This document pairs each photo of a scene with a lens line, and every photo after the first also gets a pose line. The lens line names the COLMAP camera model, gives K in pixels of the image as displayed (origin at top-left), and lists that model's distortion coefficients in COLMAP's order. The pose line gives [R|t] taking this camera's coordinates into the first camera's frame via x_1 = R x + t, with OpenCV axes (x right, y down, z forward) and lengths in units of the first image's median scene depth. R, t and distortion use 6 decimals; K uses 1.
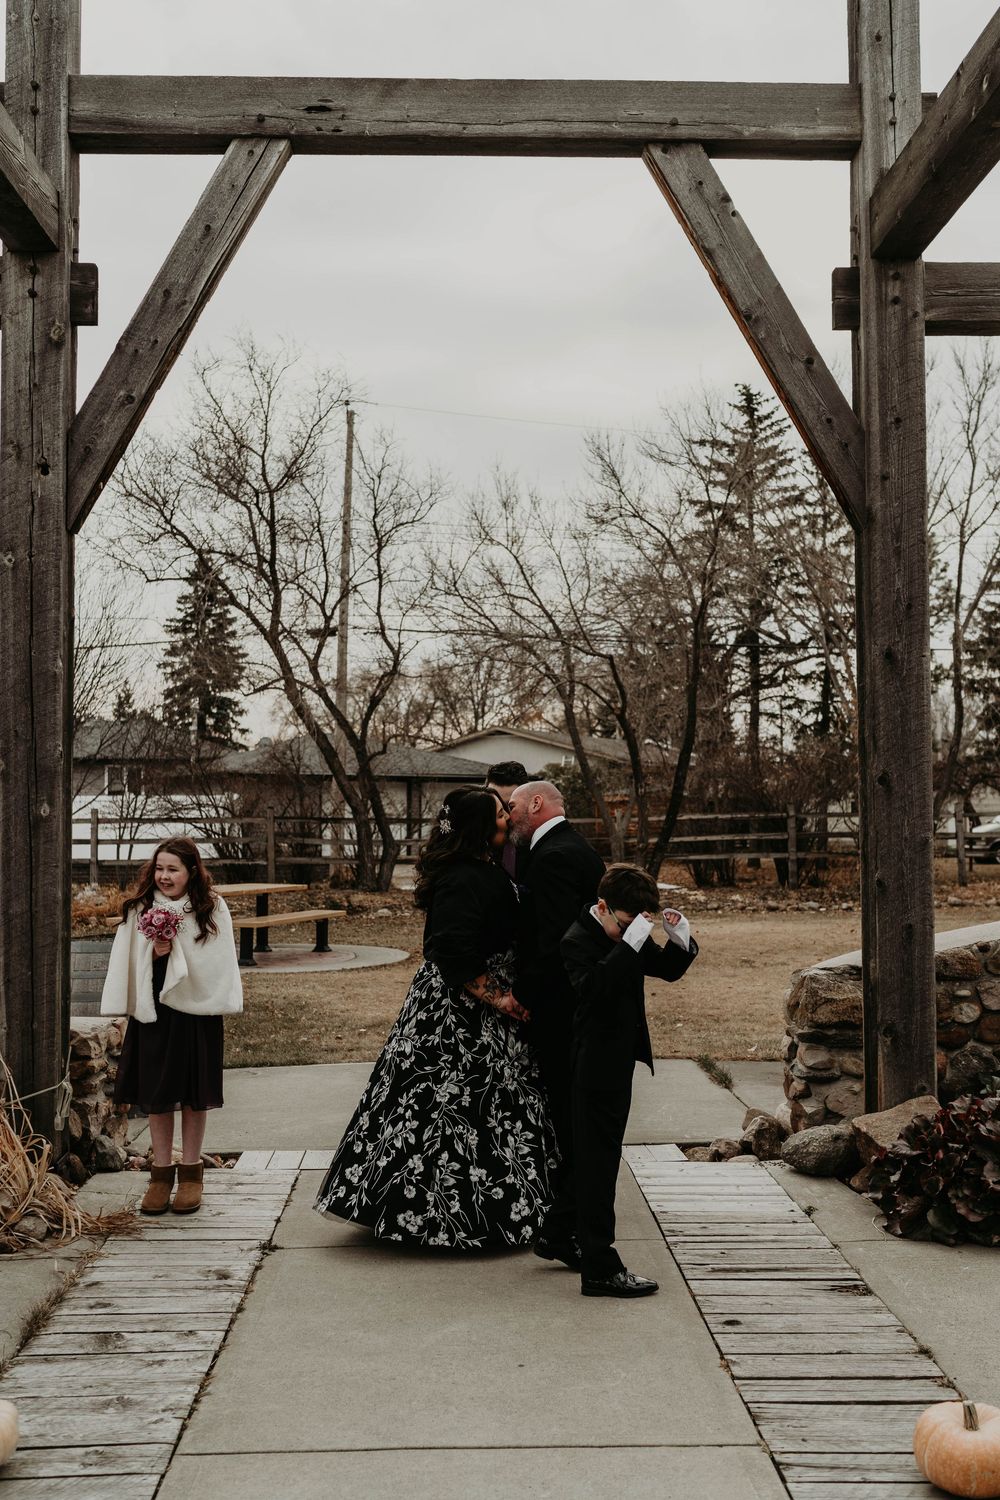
lens RADIAL K [[1462.2, 0, 503.5], [0, 1462.2, 748.5], [0, 0, 1]] dist [0.004499, 0.003021]
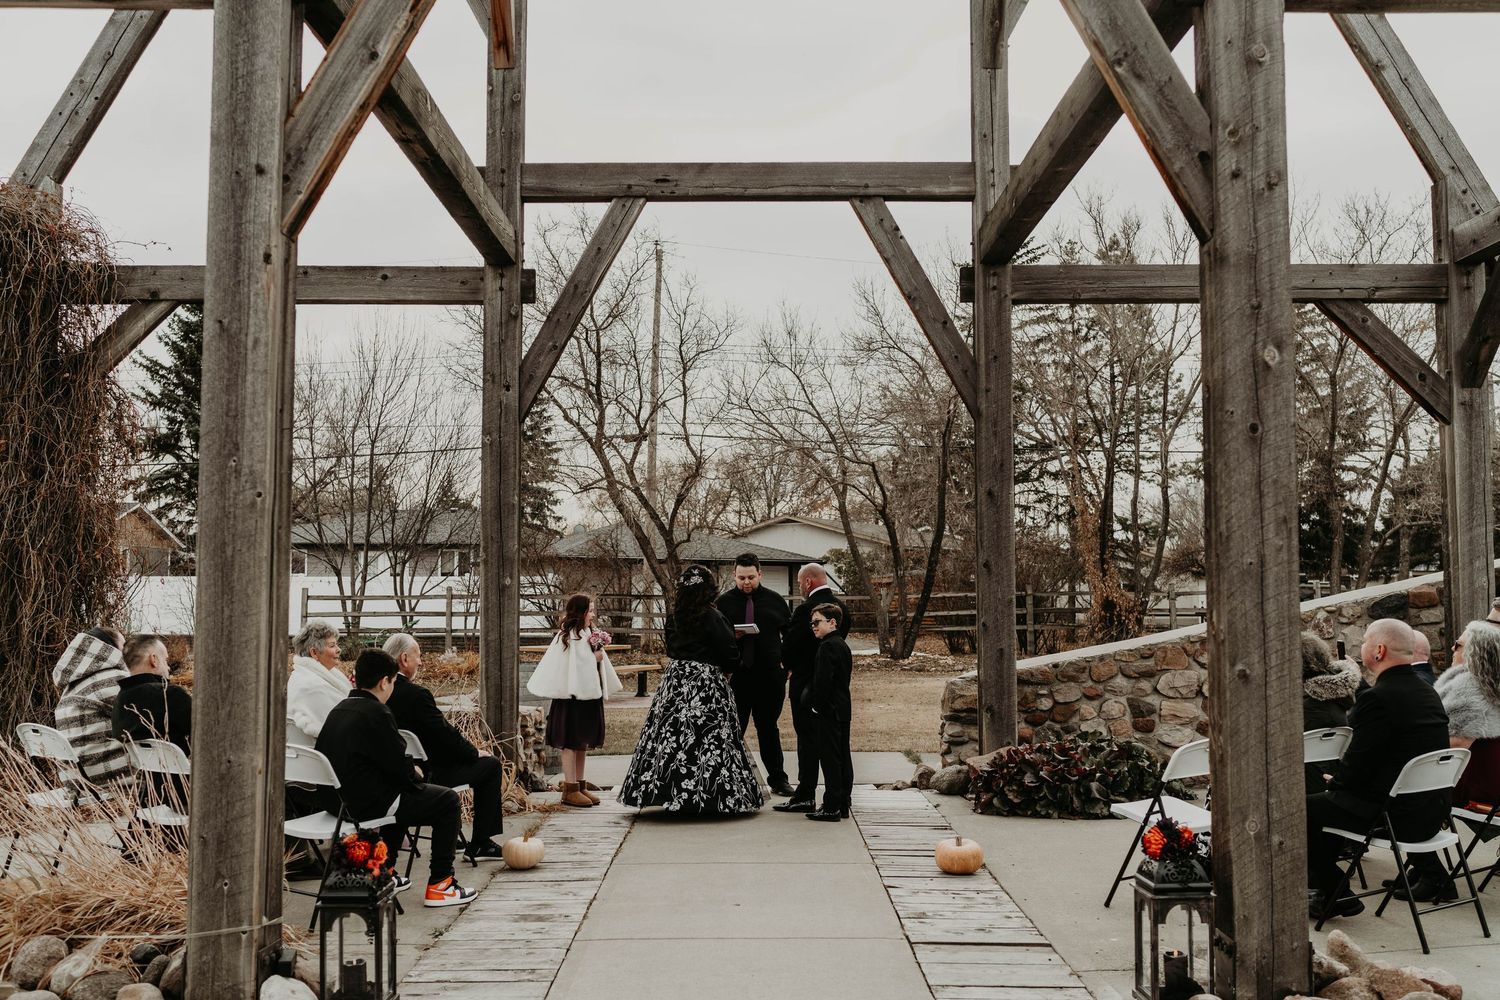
lens RADIAL K [[1414.7, 0, 750.0], [0, 1414.7, 500.0], [0, 0, 1]] dist [-0.014487, 0.003248]
pose [[0.999430, 0.000520, -0.033763, 0.009241], [-0.001294, 0.999737, -0.022913, -0.004295], [0.033742, 0.022944, 0.999167, -0.175432]]
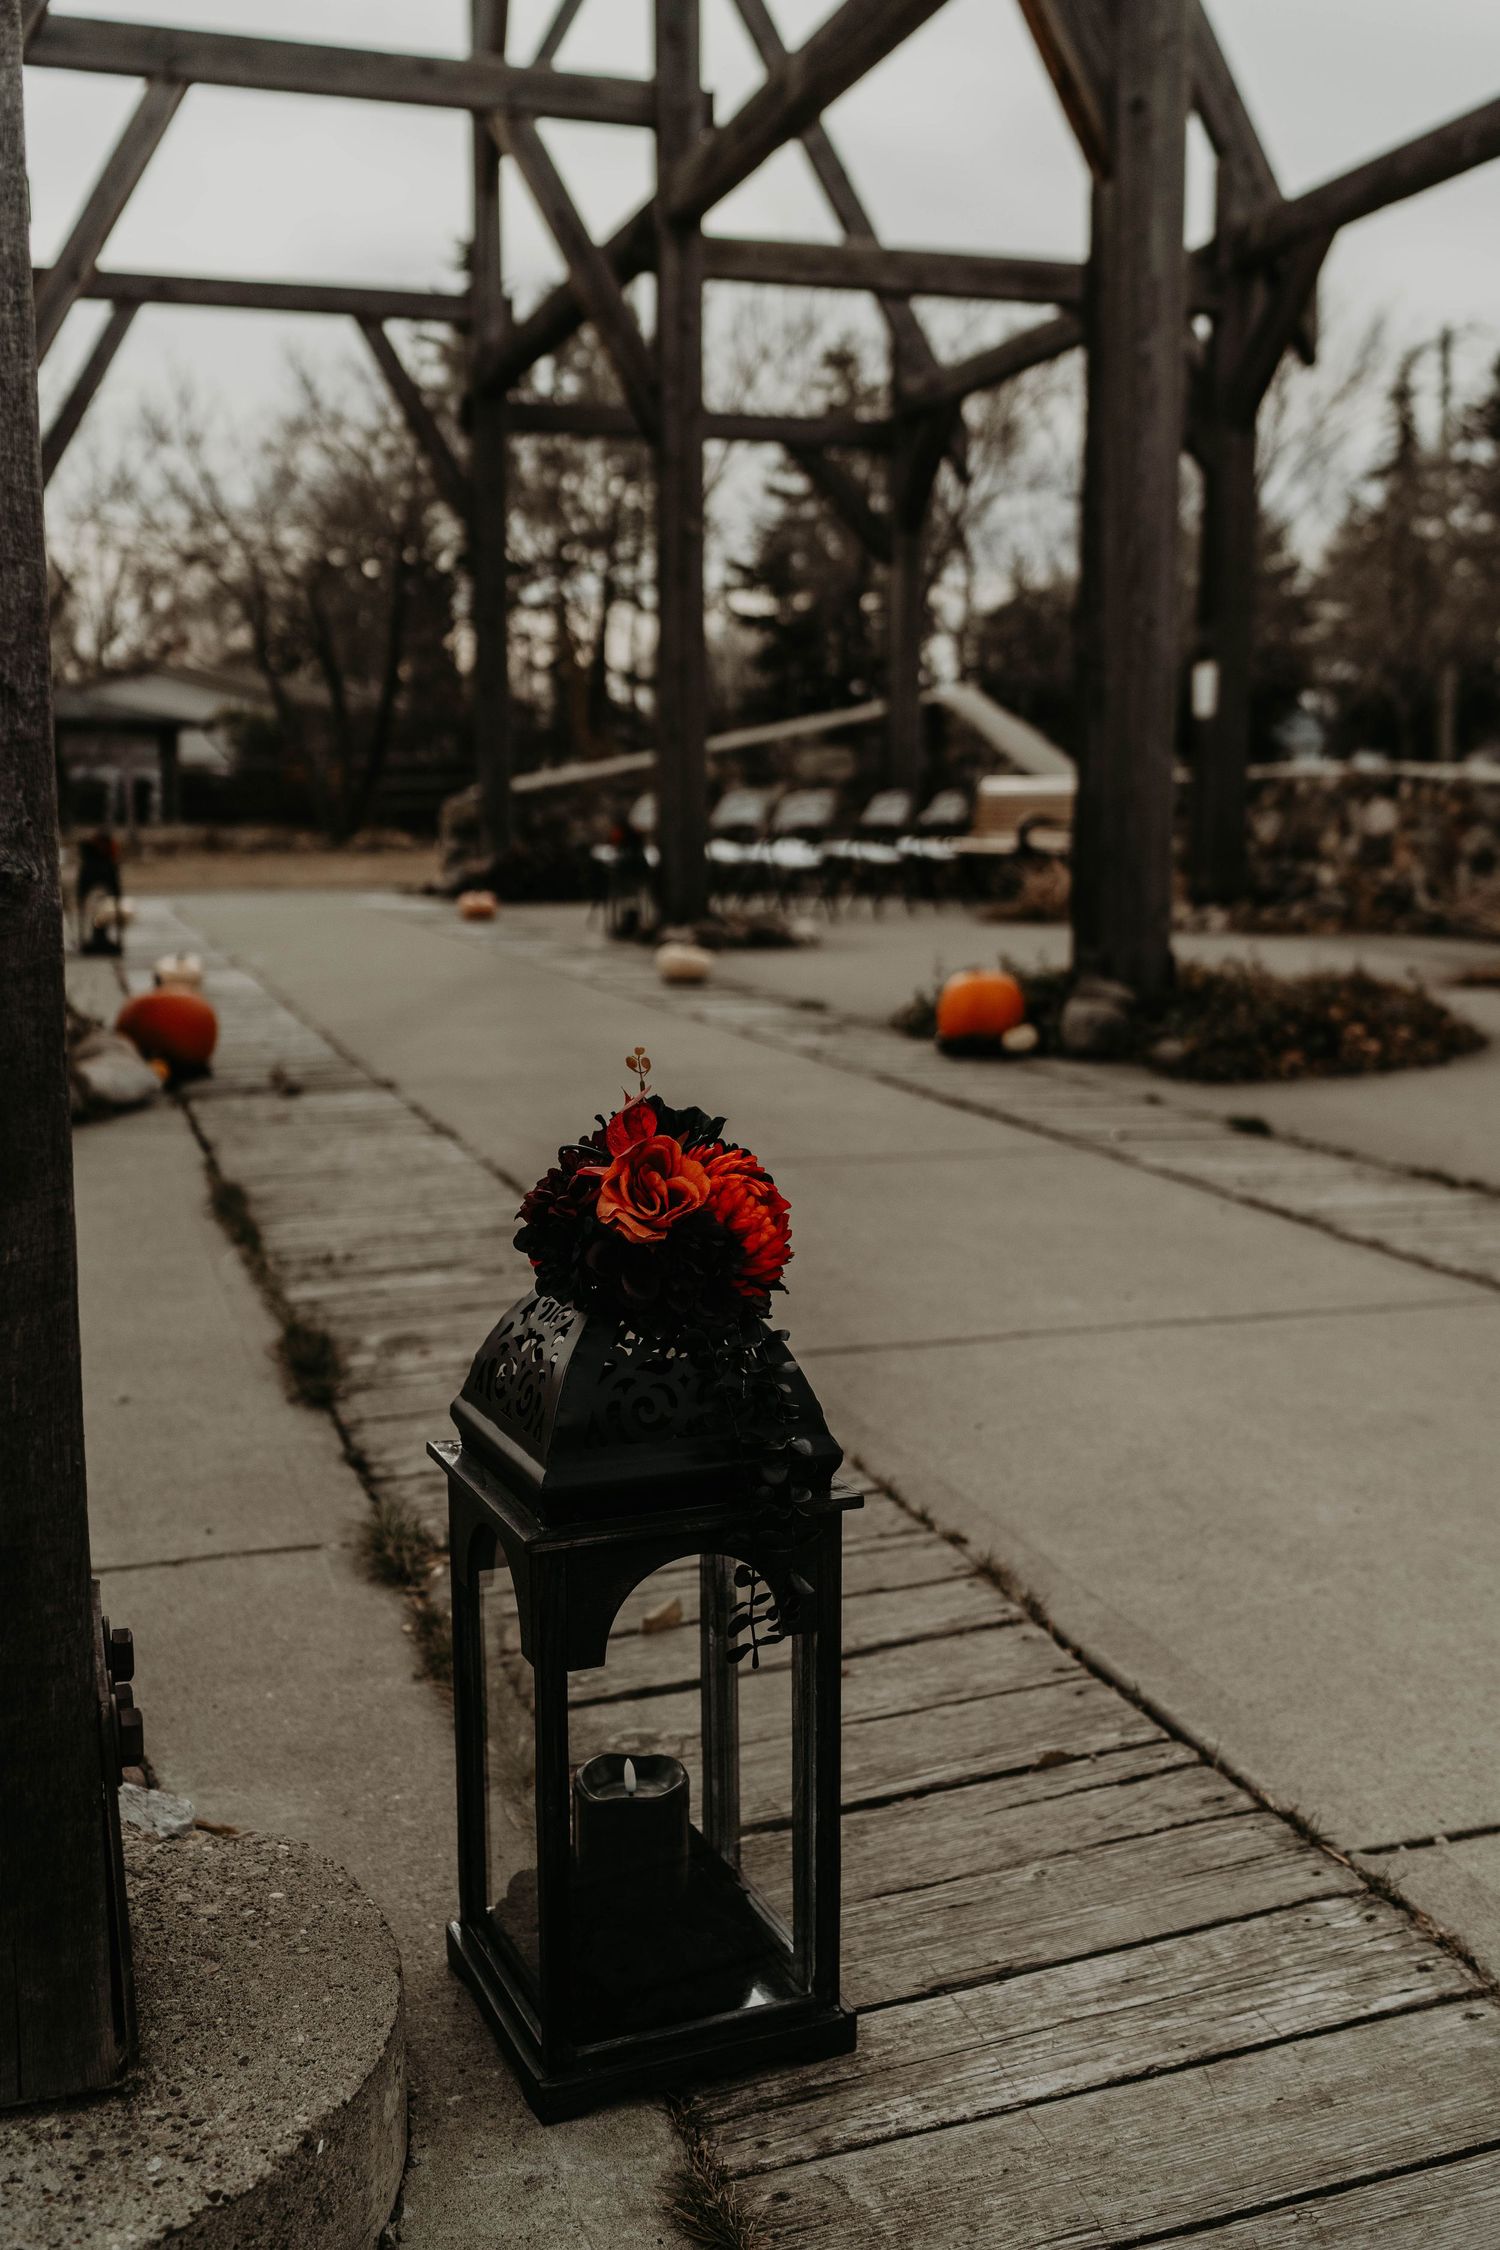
lens RADIAL K [[2193.3, 0, 755.2], [0, 2193.3, 1122.7], [0, 0, 1]] dist [0.004499, 0.003021]
pose [[0.960694, -0.036301, 0.275226, -0.052587], [-0.016250, 0.982360, 0.186290, 0.010454], [-0.277134, -0.183440, 0.943158, -0.475550]]
